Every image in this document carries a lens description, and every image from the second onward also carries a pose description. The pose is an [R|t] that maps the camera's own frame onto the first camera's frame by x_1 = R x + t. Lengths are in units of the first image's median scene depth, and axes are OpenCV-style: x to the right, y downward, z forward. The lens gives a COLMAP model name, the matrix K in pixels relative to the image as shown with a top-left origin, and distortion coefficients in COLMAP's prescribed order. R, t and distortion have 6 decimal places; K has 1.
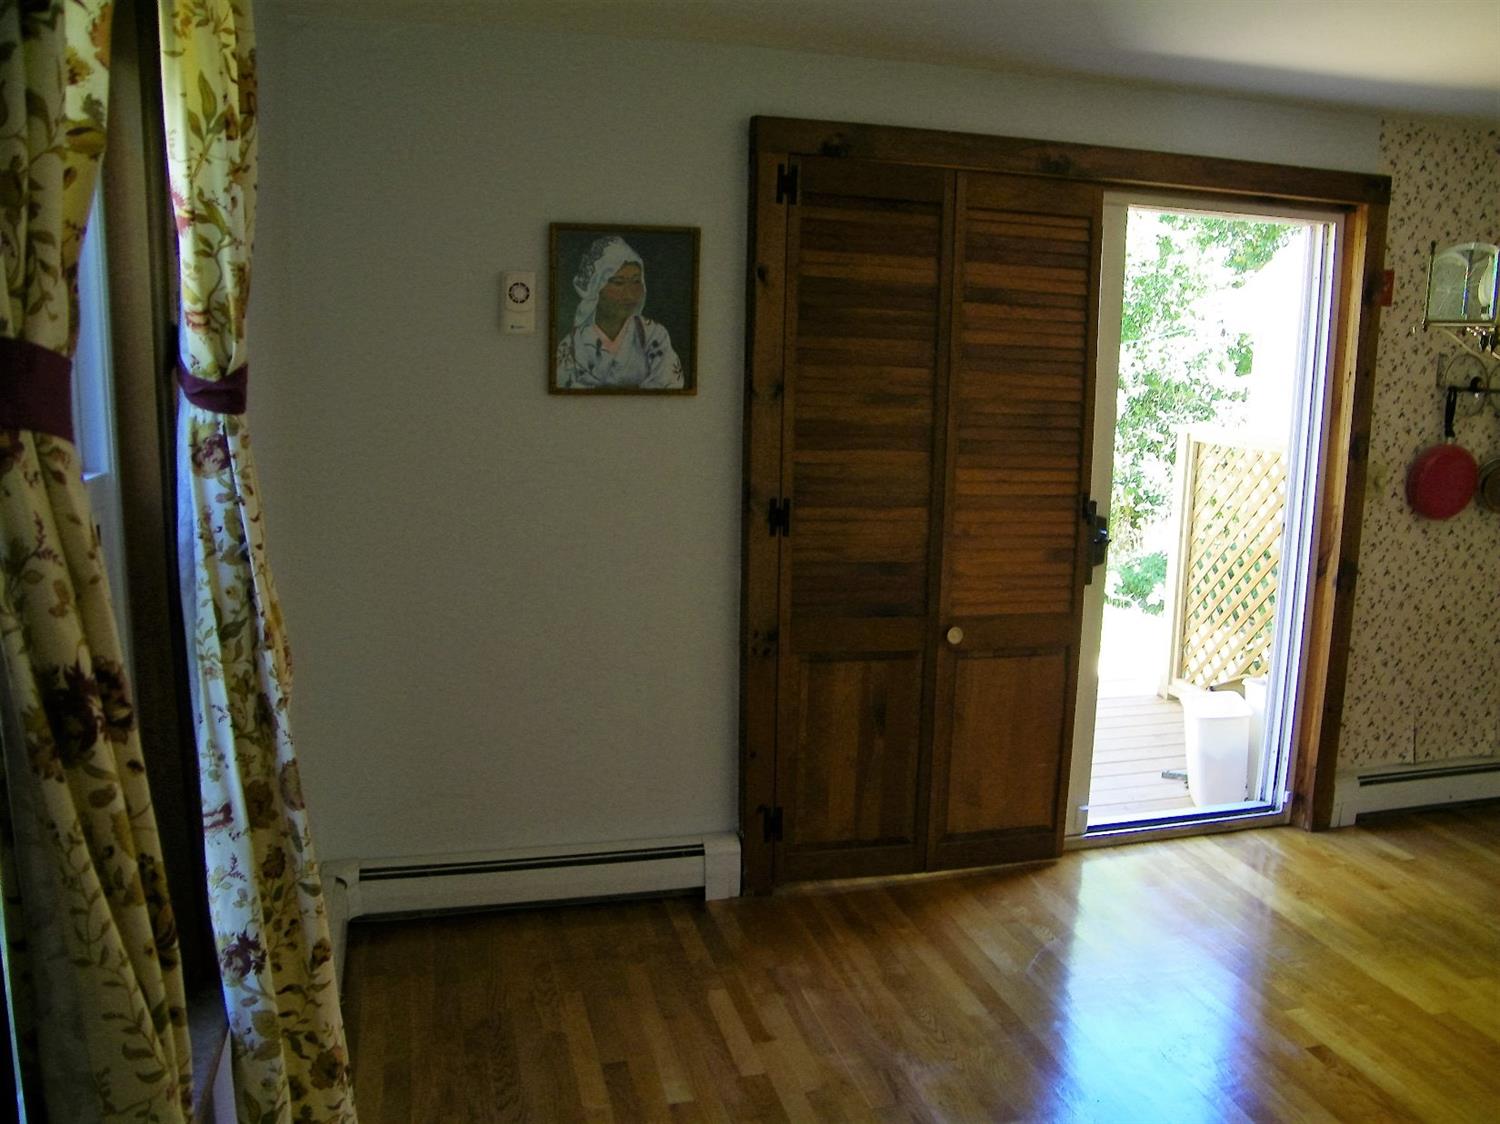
lens RADIAL K [[1234.3, 0, 750.0], [0, 1234.3, 562.0], [0, 0, 1]] dist [-0.222878, 0.171346]
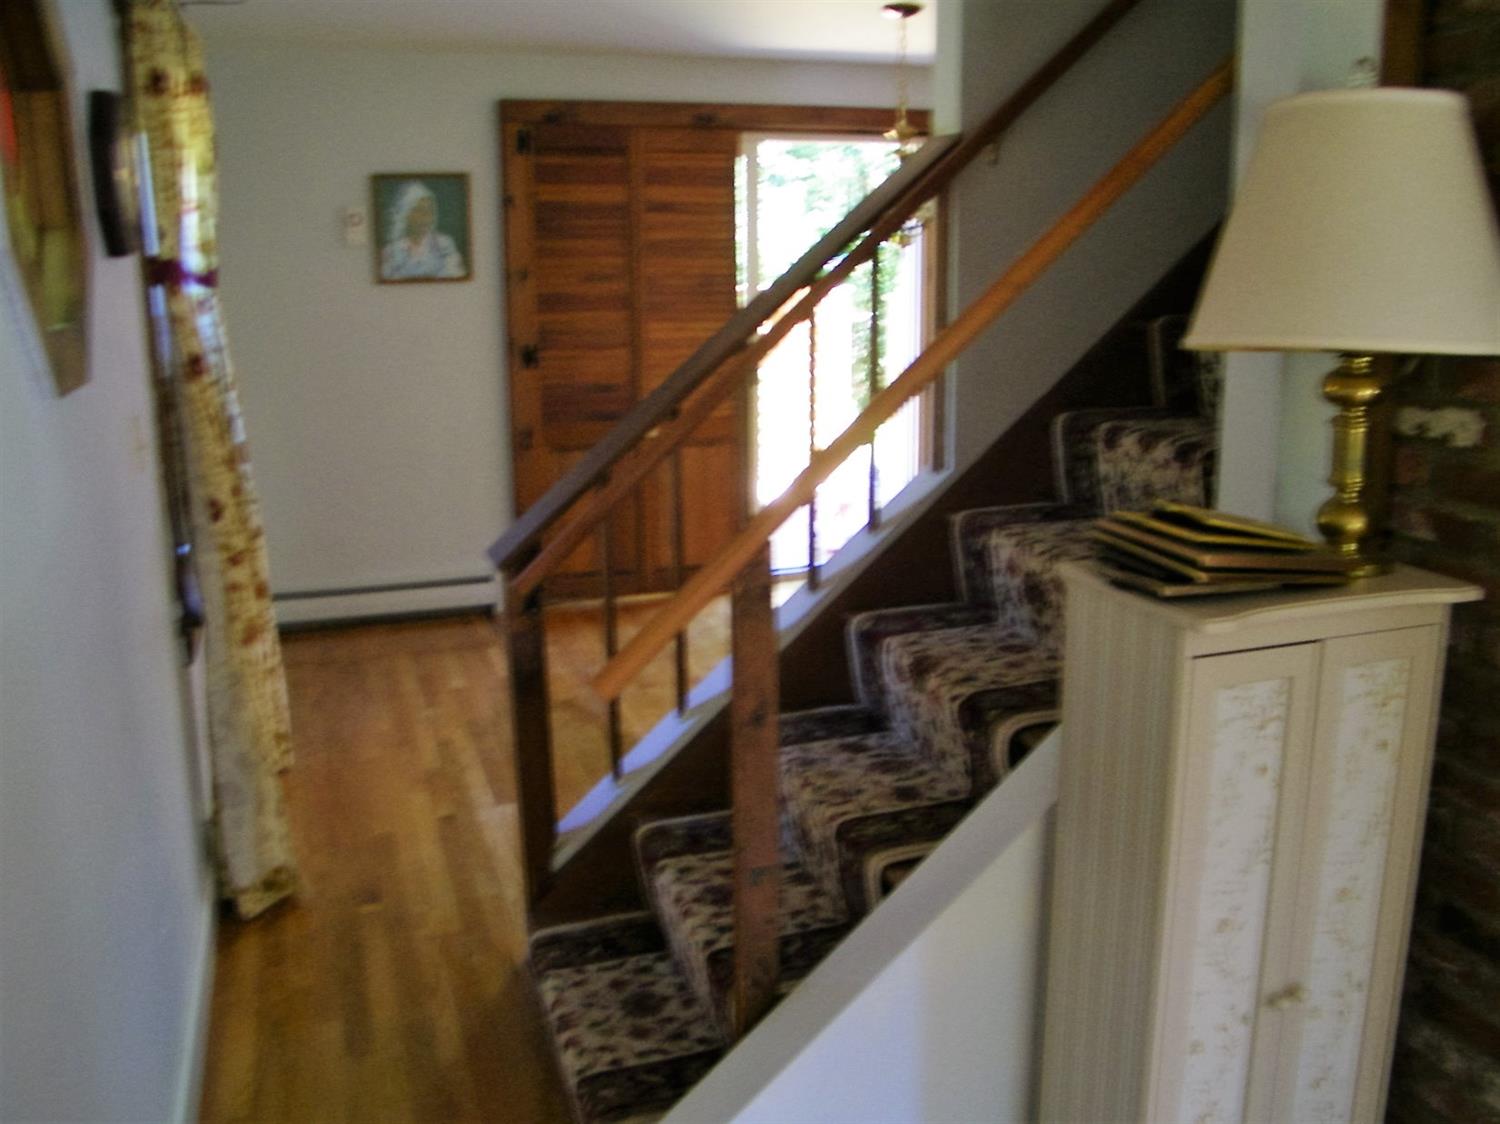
lens RADIAL K [[1312.4, 0, 750.0], [0, 1312.4, 562.0], [0, 0, 1]] dist [-0.145211, 0.008413]
pose [[0.997079, -0.043252, 0.062954, 0.189031], [0.038909, 0.996882, 0.068653, 0.122288], [-0.065727, -0.066003, 0.995652, -0.690435]]
